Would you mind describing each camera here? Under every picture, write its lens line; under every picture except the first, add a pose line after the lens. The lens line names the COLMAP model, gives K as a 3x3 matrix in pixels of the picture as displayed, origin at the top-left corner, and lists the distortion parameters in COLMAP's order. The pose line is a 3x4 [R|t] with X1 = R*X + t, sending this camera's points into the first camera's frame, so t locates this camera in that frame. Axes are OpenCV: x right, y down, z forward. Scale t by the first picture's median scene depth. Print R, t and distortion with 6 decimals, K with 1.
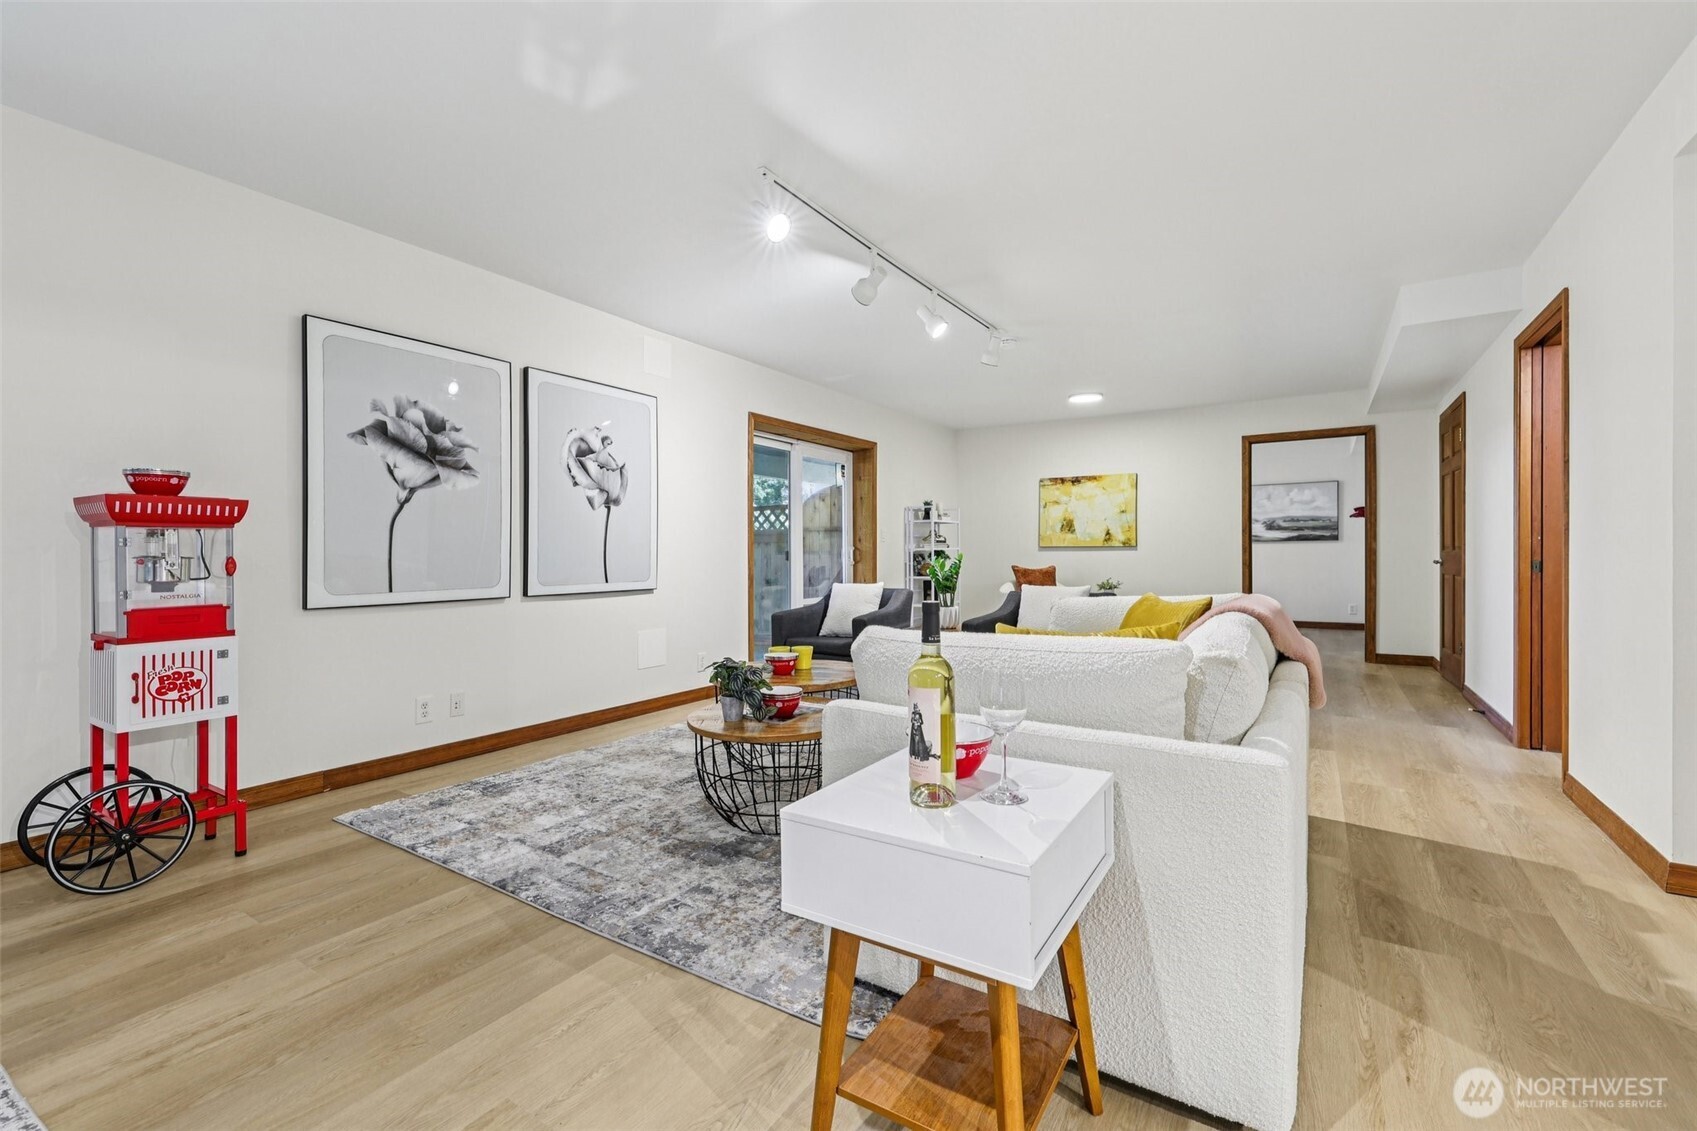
lens RADIAL K [[735.8, 0, 850.8], [0, 735.8, 555.0], [0, 0, 1]] dist [0.000314, -0.000320]
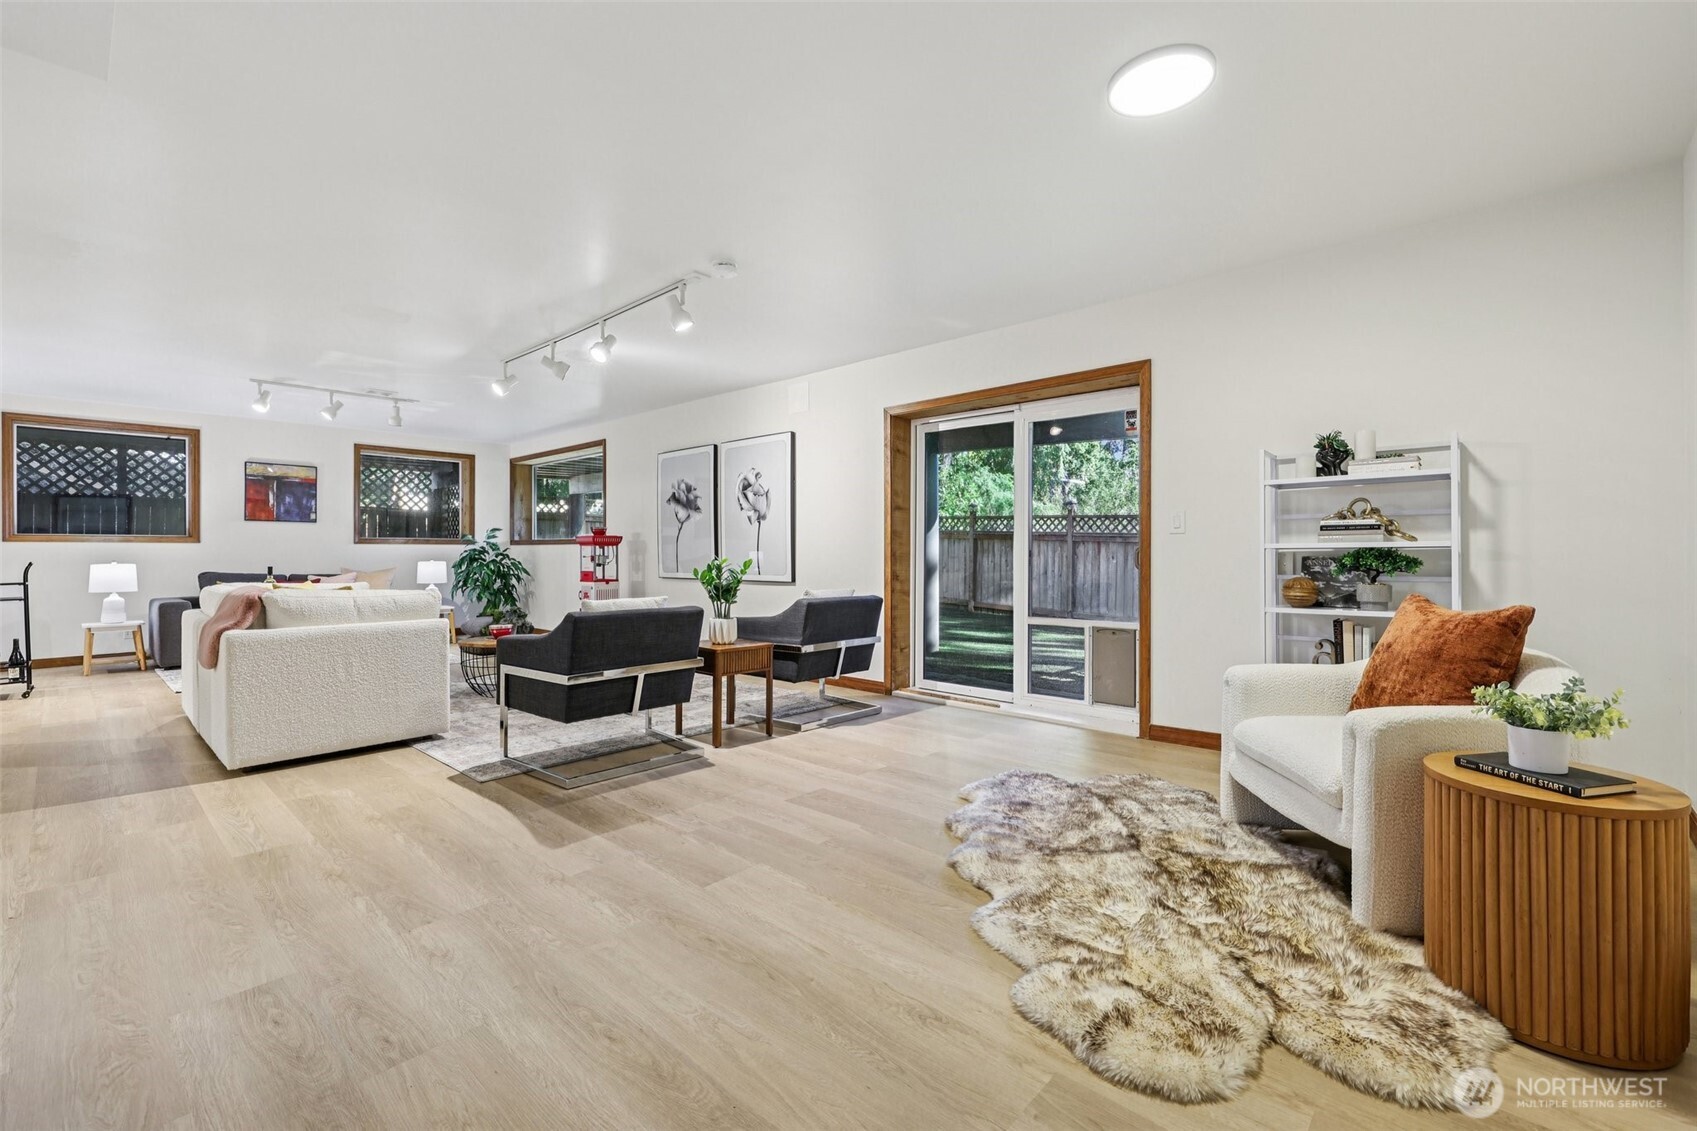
lens RADIAL K [[735.8, 0, 850.8], [0, 735.8, 555.0], [0, 0, 1]] dist [0.000314, -0.000320]
pose [[-0.187975, 0.006679, -0.982151, 1.286983], [0.001496, 0.999978, 0.006513, -0.011630], [0.982173, -0.000245, -0.187981, 1.783455]]
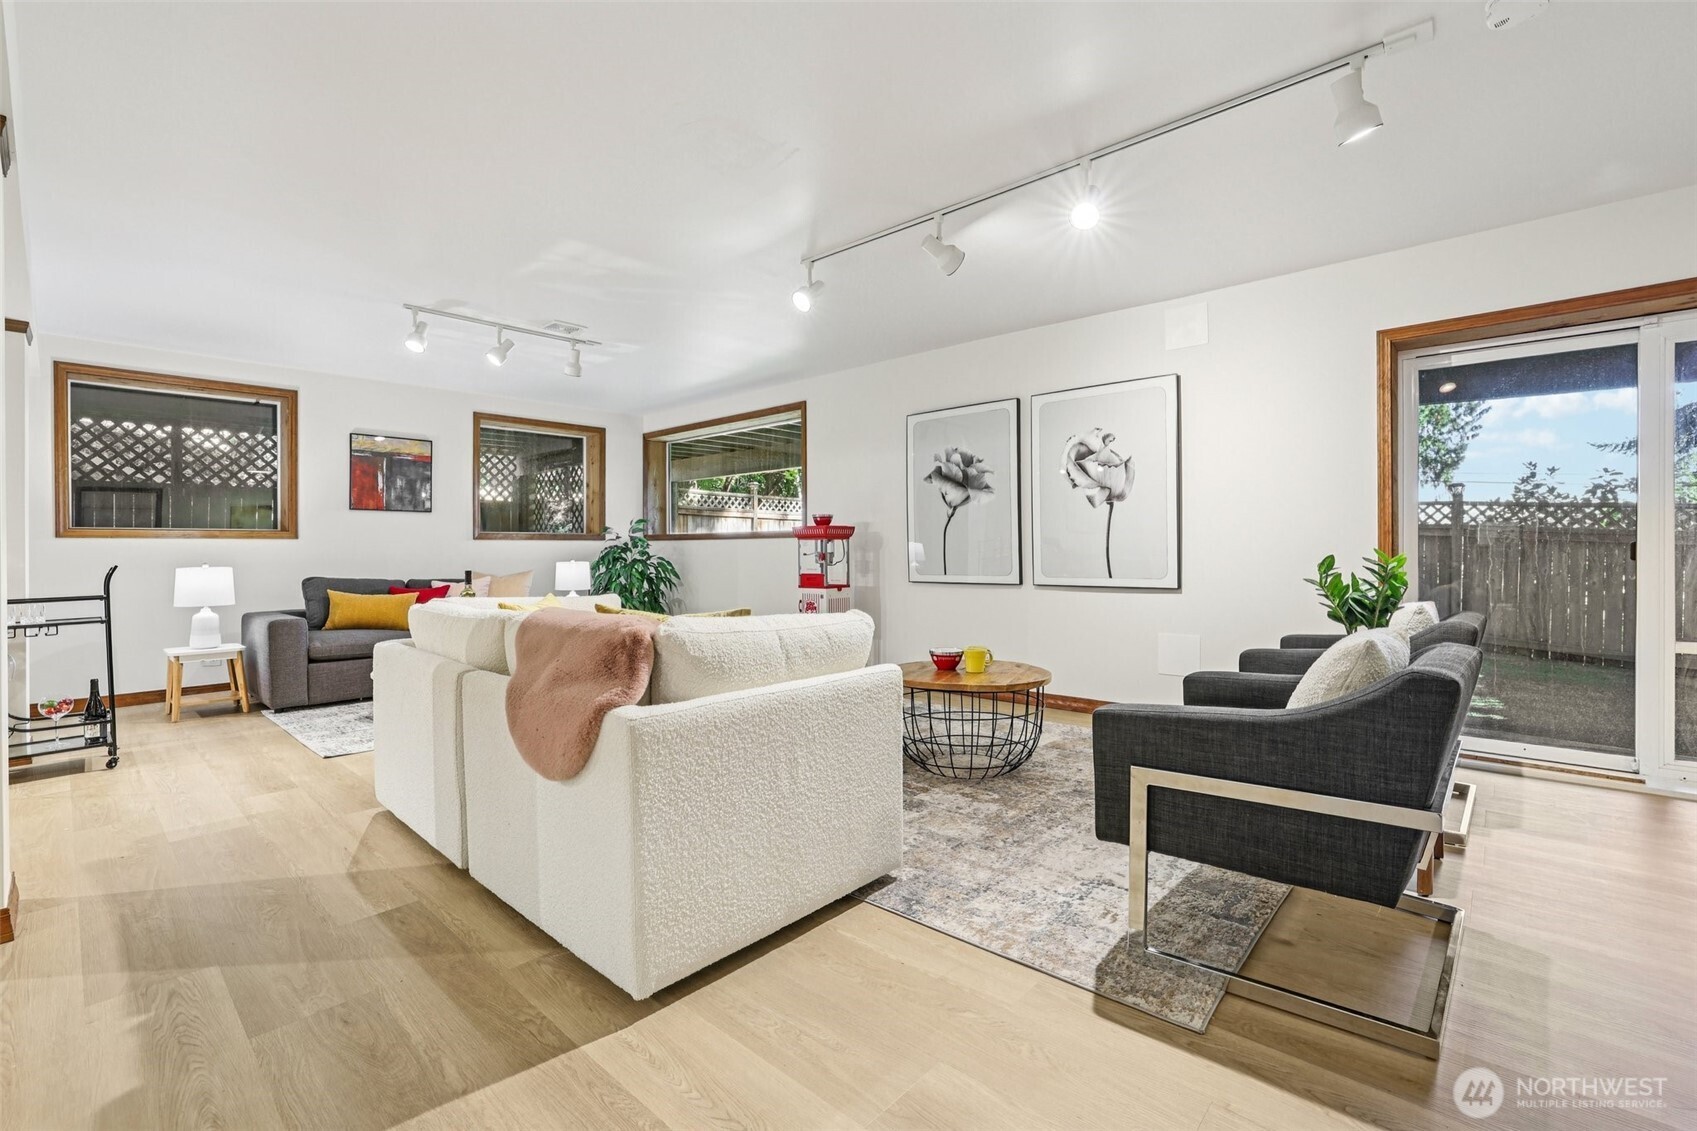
lens RADIAL K [[752.7, 0, 846.0], [0, 752.7, 554.1], [0, 0, 1]] dist [-0.054555, 0.022920]
pose [[-0.183184, 0.009260, -0.983035, 0.926588], [0.006659, 0.999944, 0.008178, -0.007426], [0.983056, -0.005048, -0.183235, 1.025078]]
